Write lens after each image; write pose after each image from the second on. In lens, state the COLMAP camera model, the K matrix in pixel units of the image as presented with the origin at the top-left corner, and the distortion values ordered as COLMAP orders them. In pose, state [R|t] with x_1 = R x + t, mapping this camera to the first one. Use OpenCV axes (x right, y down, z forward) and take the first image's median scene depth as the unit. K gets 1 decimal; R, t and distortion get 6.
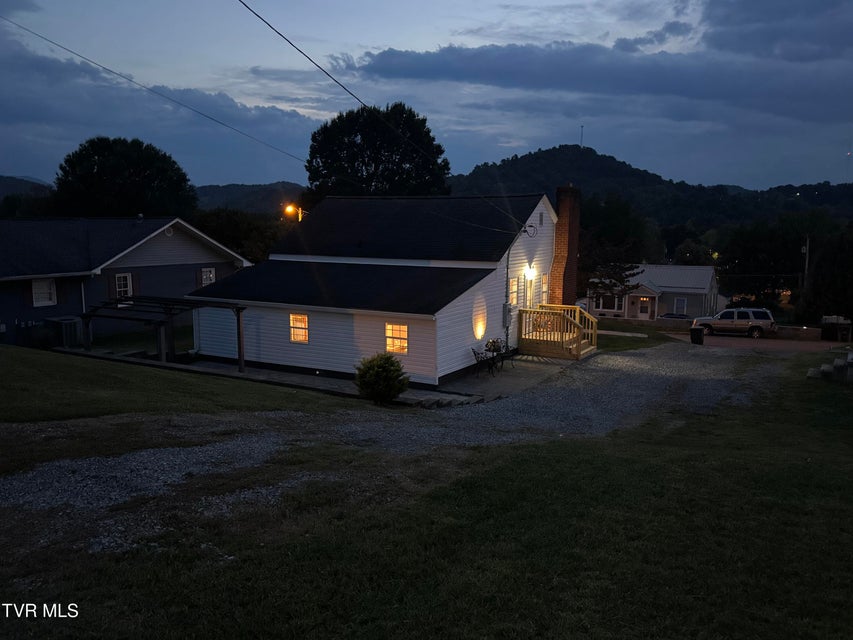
lens RADIAL K [[712.4, 0, 431.1], [0, 712.4, 319.5], [0, 0, 1]] dist [0.002893, -0.010425]
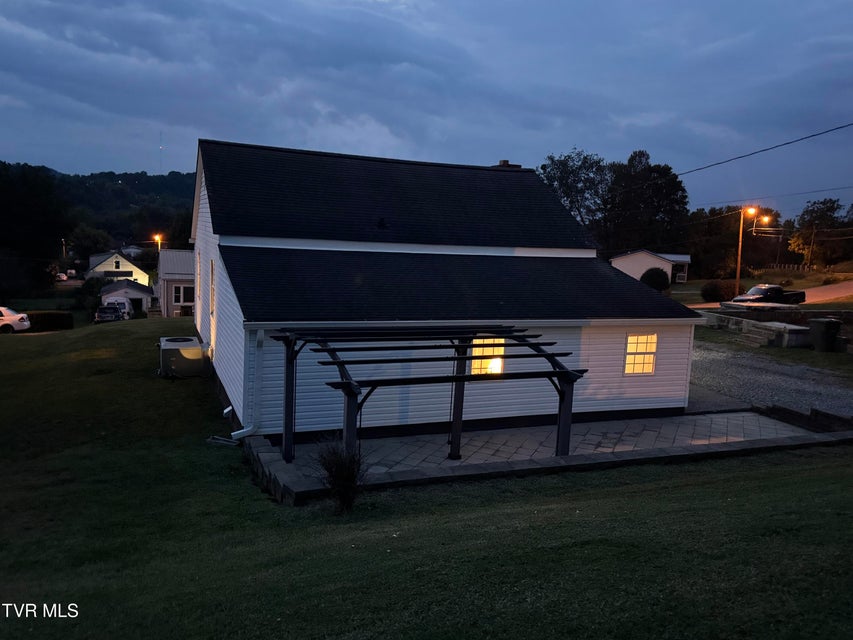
lens RADIAL K [[712.4, 0, 425.5], [0, 712.4, 322.1], [0, 0, 1]] dist [0.002893, -0.010425]
pose [[0.637668, -0.073991, 0.766750, -0.614909], [0.056031, 0.997195, 0.049631, -0.045230], [-0.768271, 0.011314, 0.640025, 0.561951]]
